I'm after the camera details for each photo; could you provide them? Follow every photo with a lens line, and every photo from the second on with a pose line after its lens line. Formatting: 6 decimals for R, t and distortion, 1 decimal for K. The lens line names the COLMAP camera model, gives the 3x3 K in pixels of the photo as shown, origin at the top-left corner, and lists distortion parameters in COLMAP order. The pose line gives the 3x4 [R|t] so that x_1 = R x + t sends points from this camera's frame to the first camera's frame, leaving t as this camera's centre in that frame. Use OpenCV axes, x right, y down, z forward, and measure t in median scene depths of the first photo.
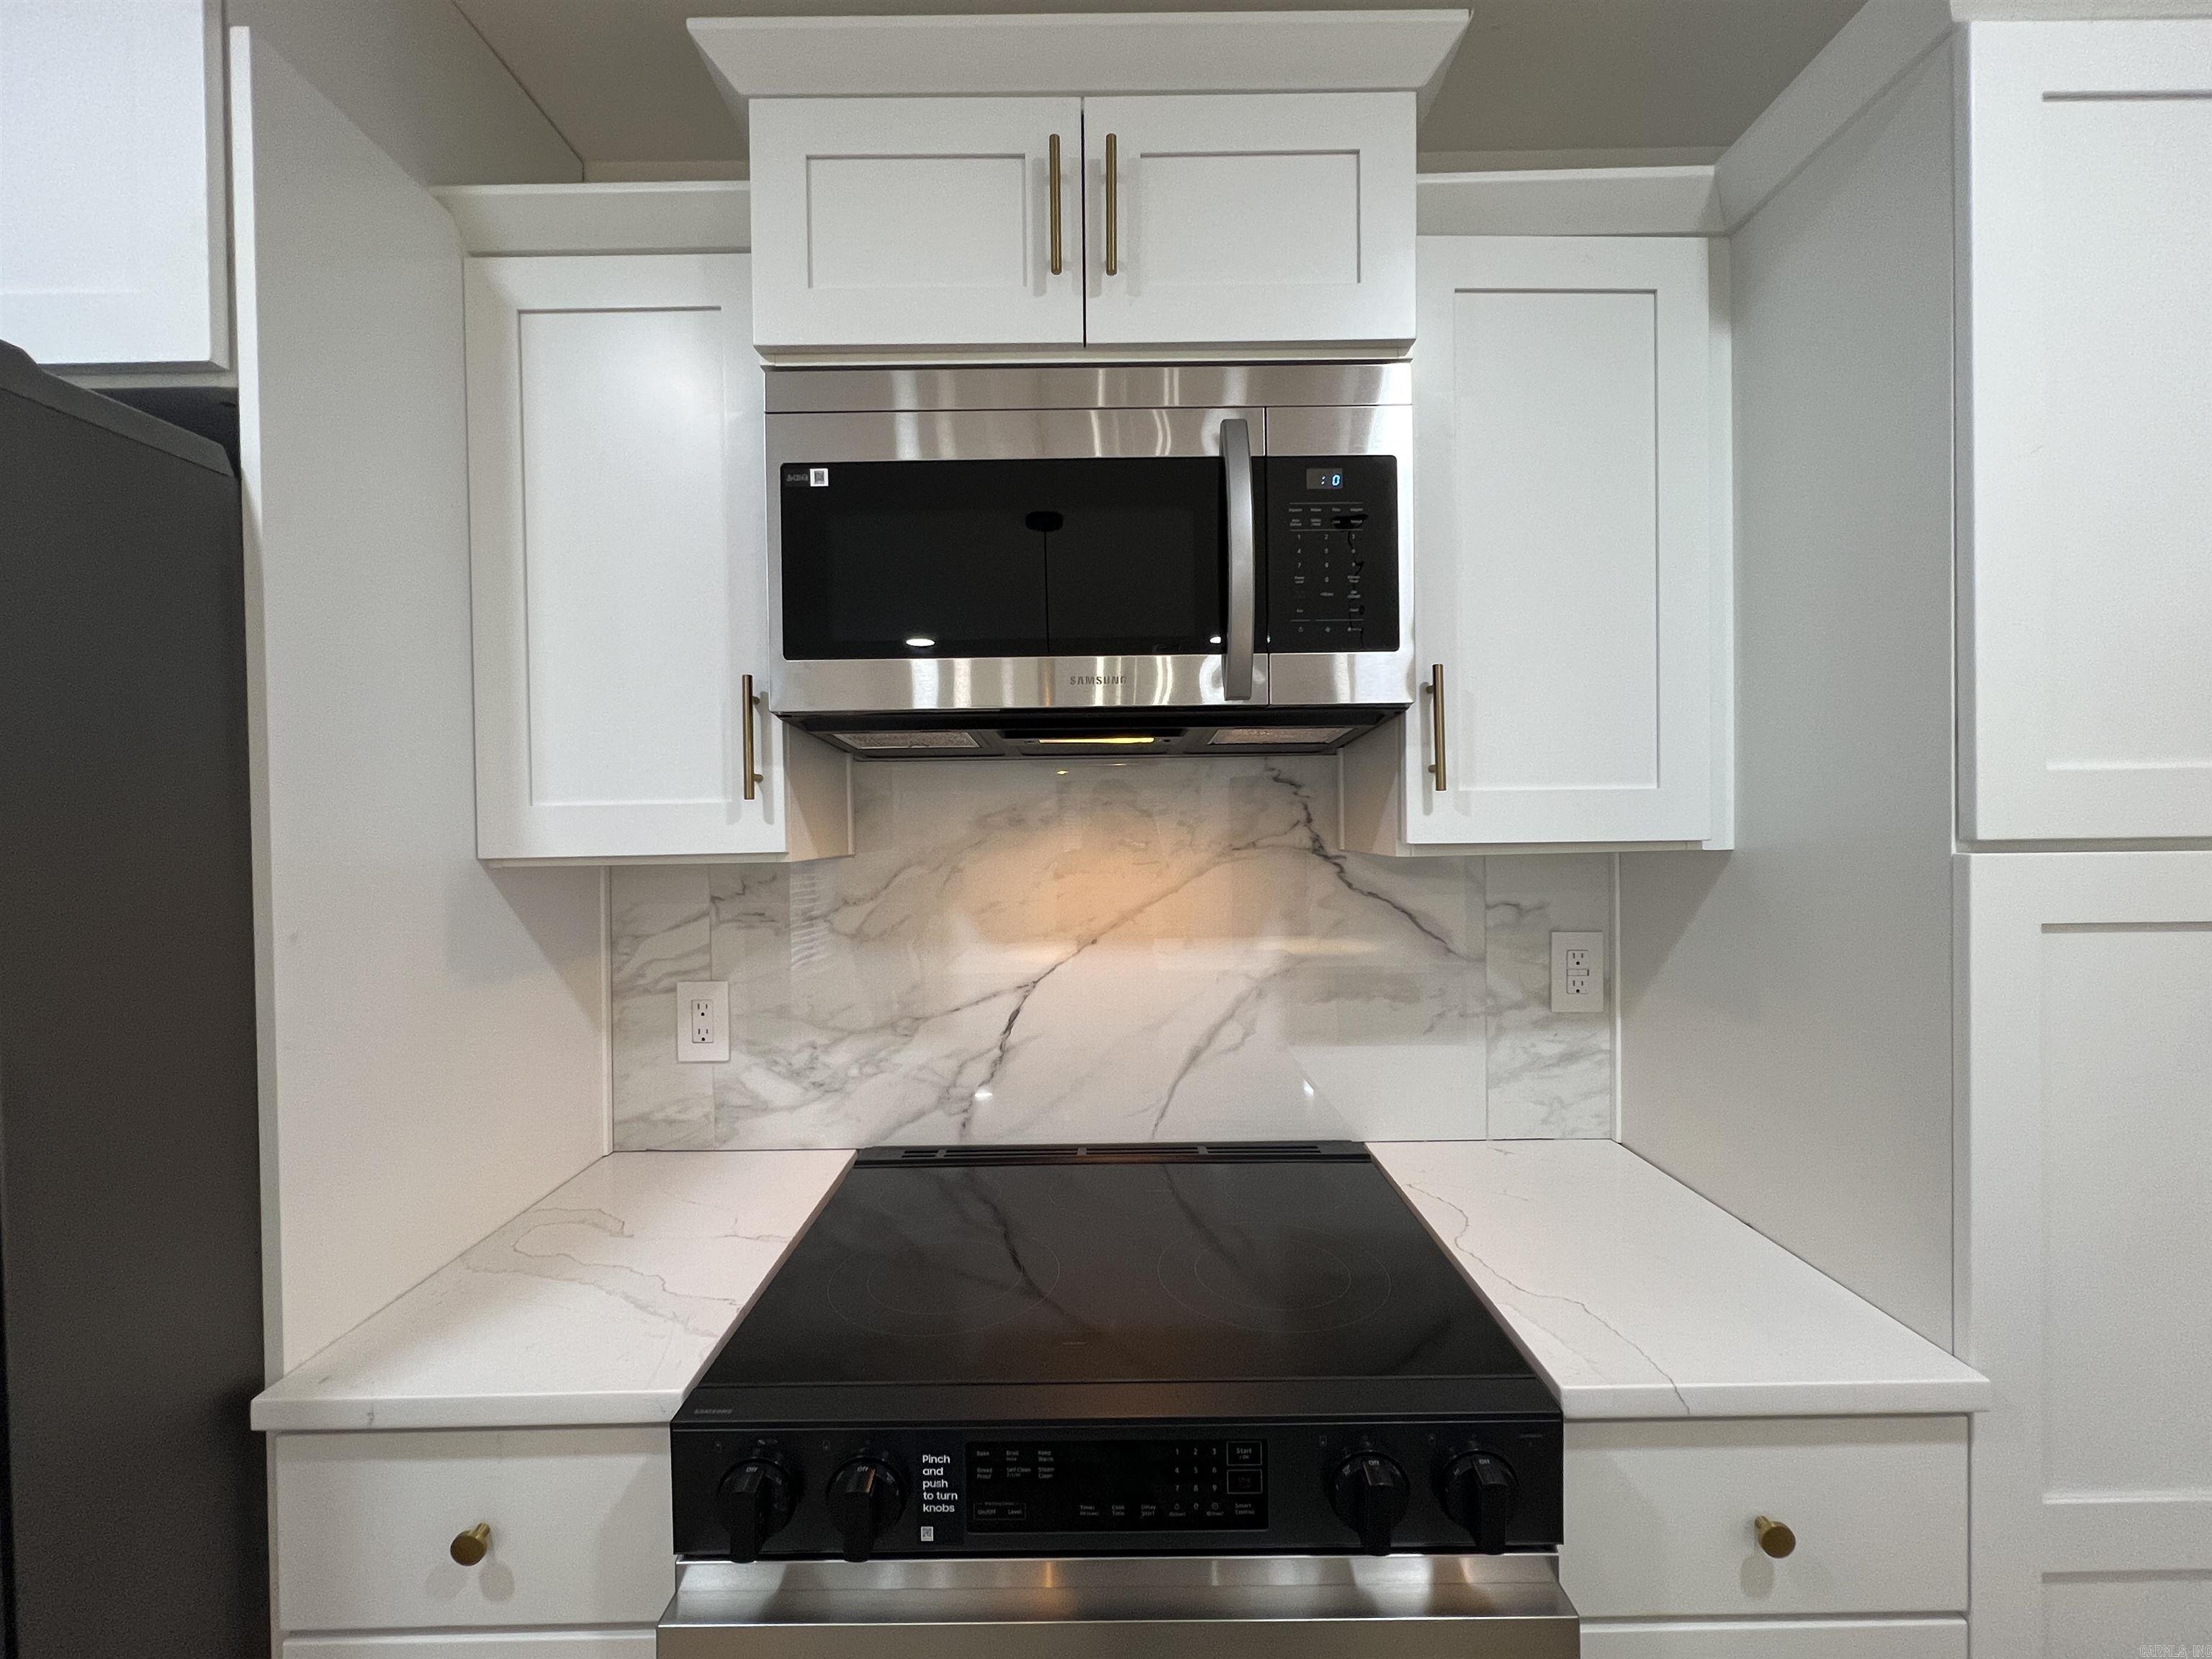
lens RADIAL K [[961.7, 0, 1104.2], [0, 961.7, 827.7], [0, 0, 1]] dist [-0.004166, 0.001367]
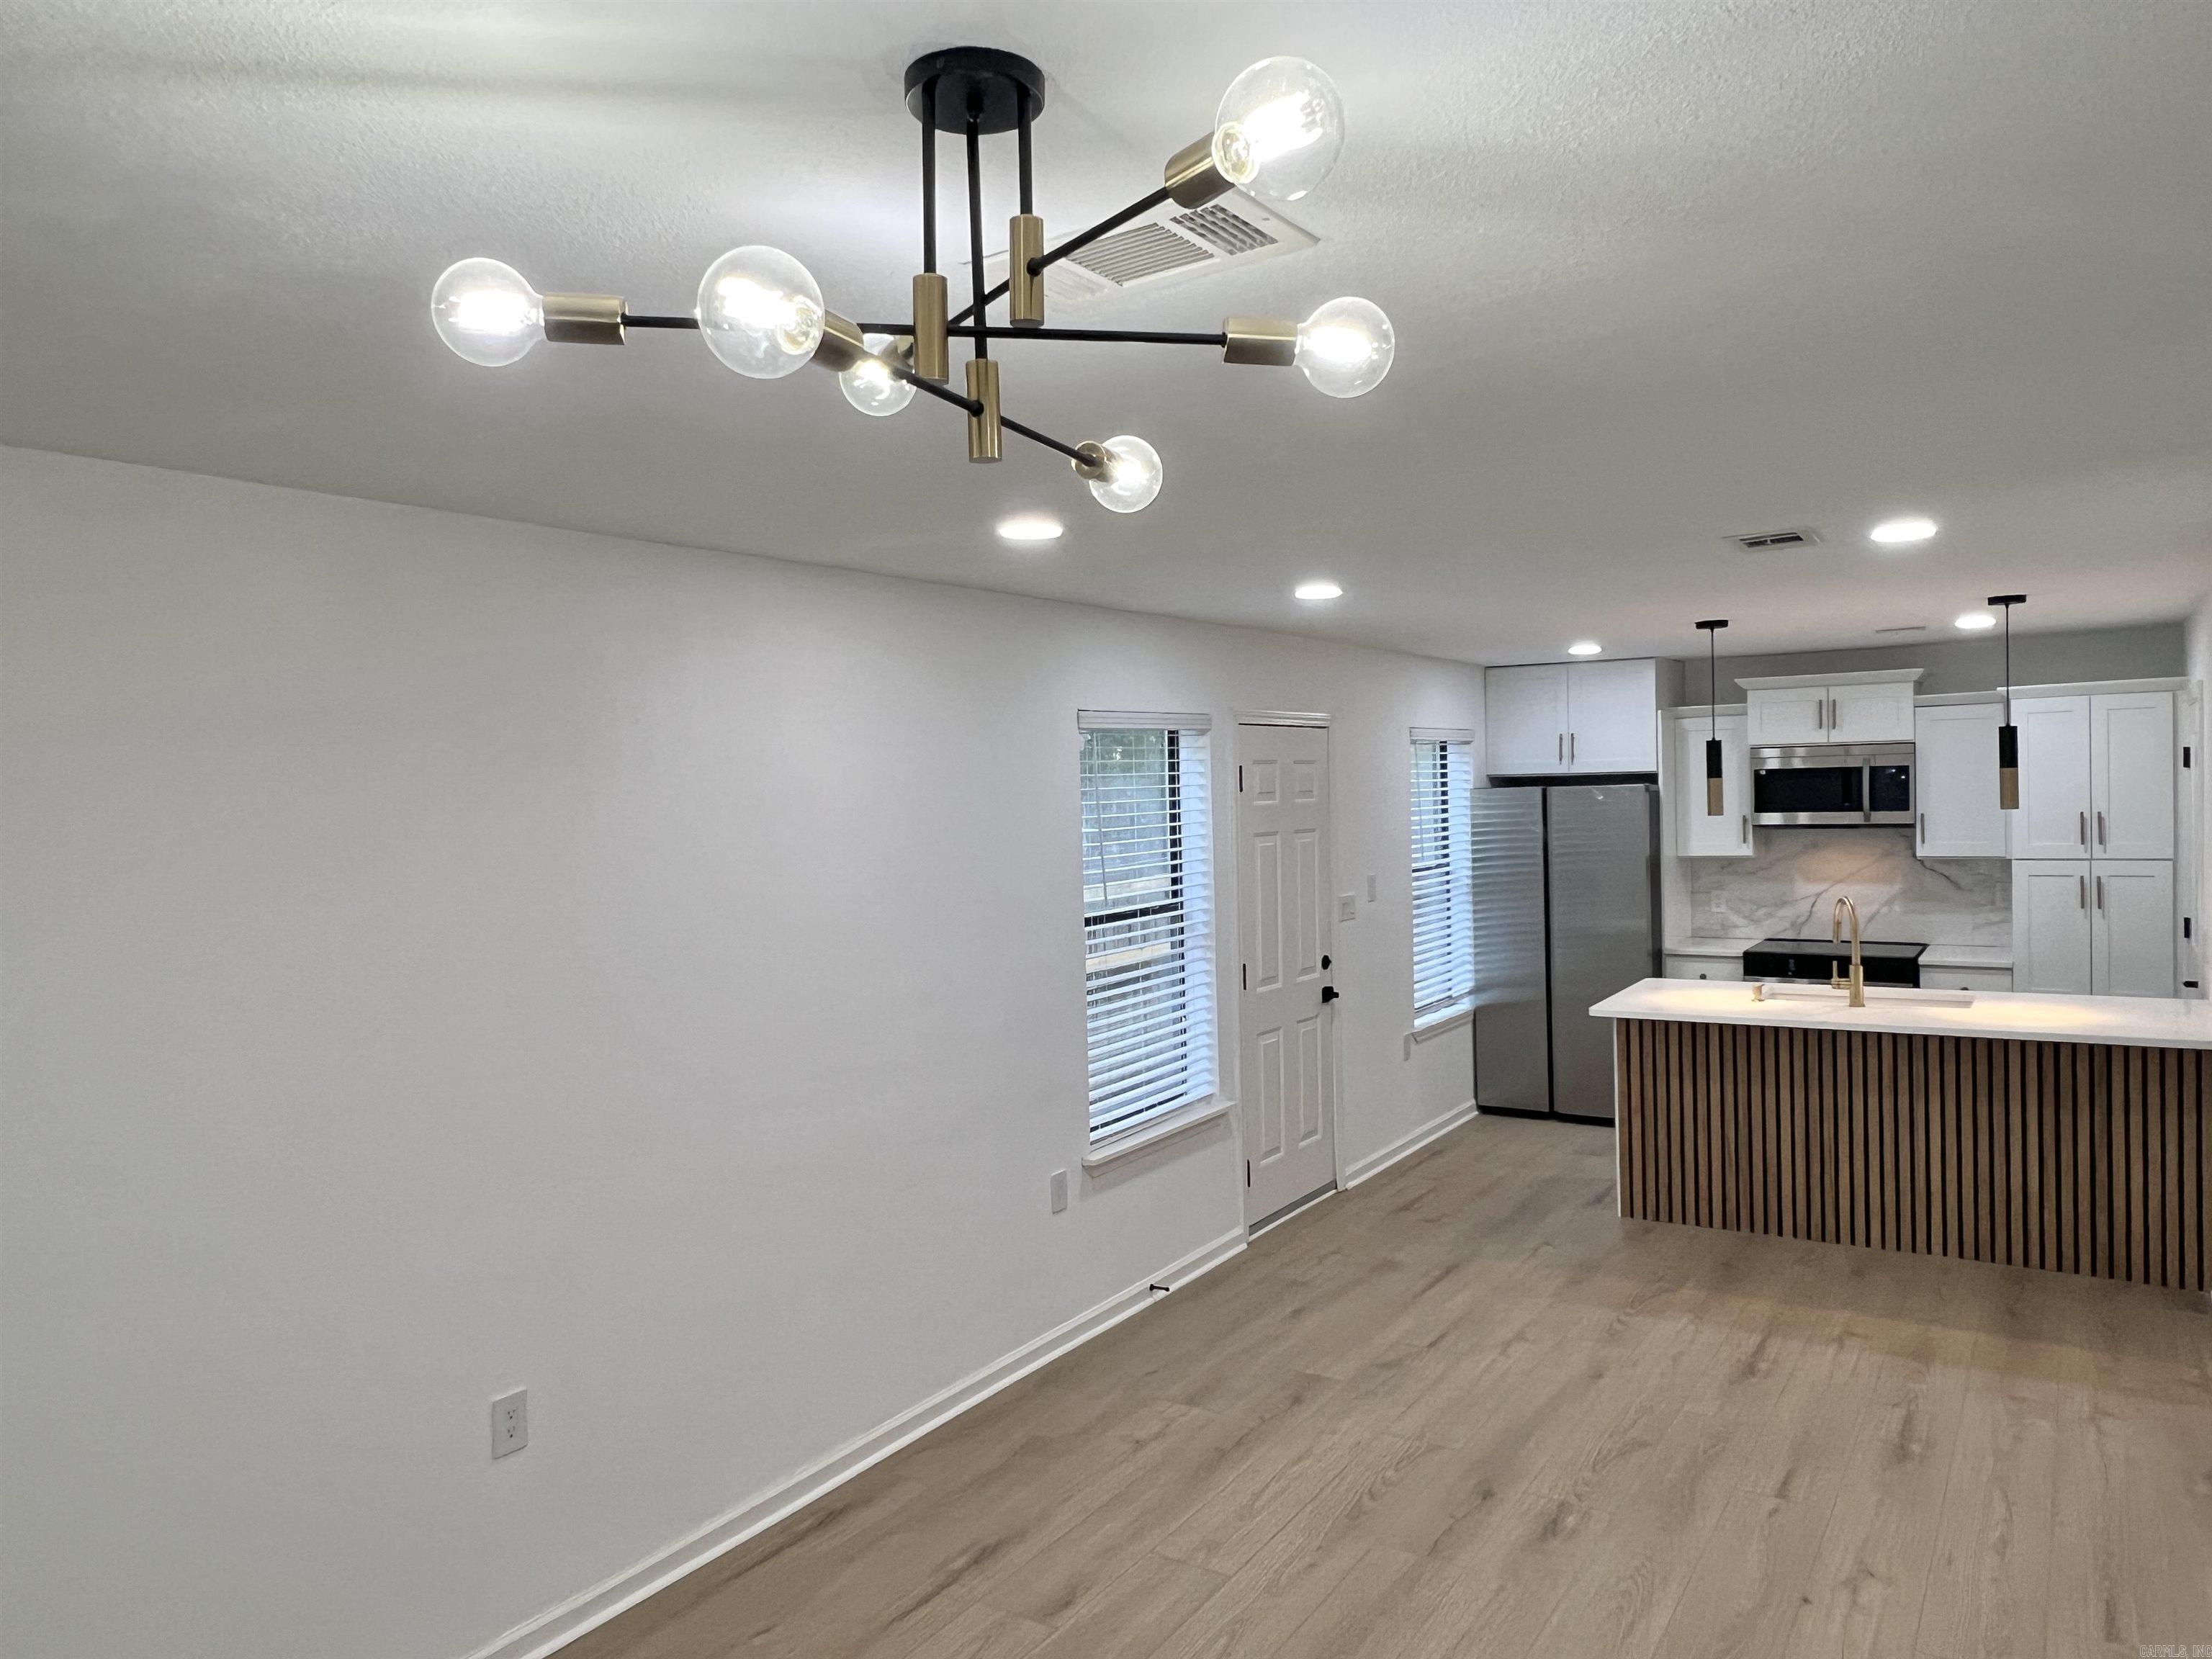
lens RADIAL K [[1456.5, 0, 1100.4], [0, 1456.5, 828.3], [0, 0, 1]] dist [-0.008113, 0.003708]
pose [[0.826668, 0.006882, -0.562648, 0.923323], [0.007466, 0.999703, 0.023197, -0.270492], [0.562640, -0.023376, 0.826371, -6.065667]]
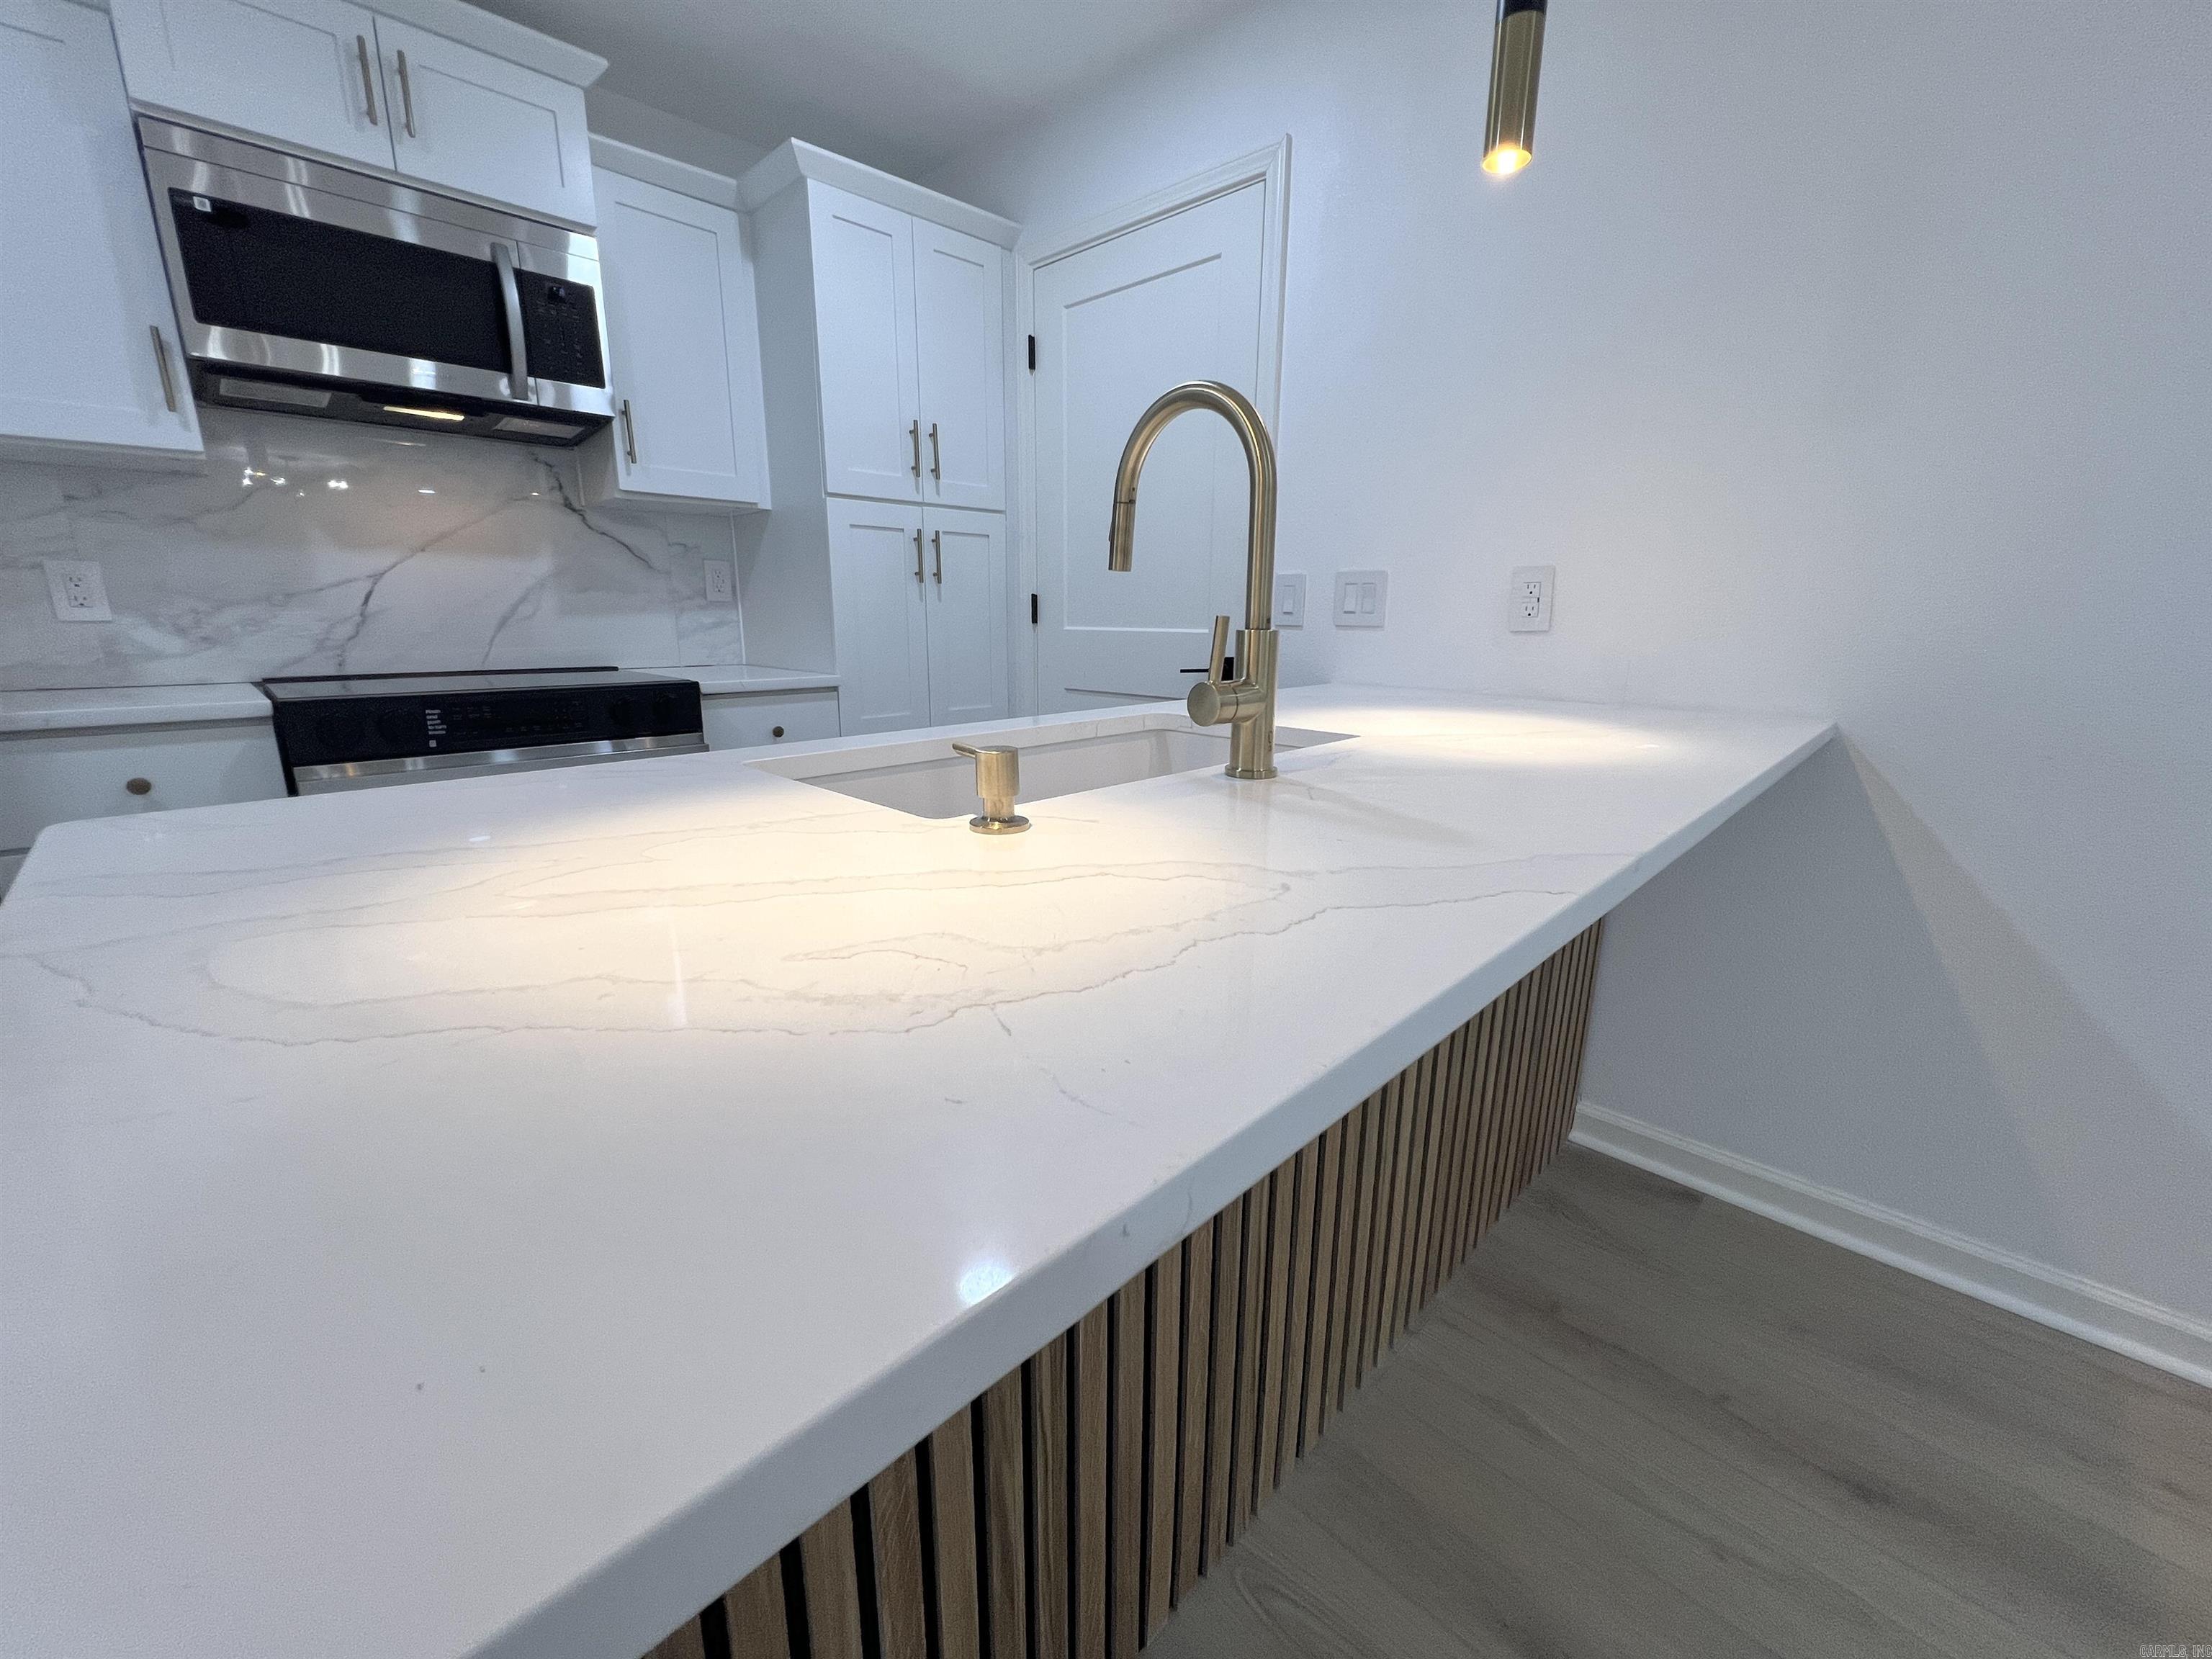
lens RADIAL K [[883.9, 0, 1100.1], [0, 883.9, 822.7], [0, 0, 1]] dist [0.000249, 0.000612]
pose [[0.707472, -0.146486, 0.691394, -0.391355], [-0.006848, 0.976817, 0.213966, 0.310251], [-0.706708, -0.156109, 0.690068, -1.208710]]
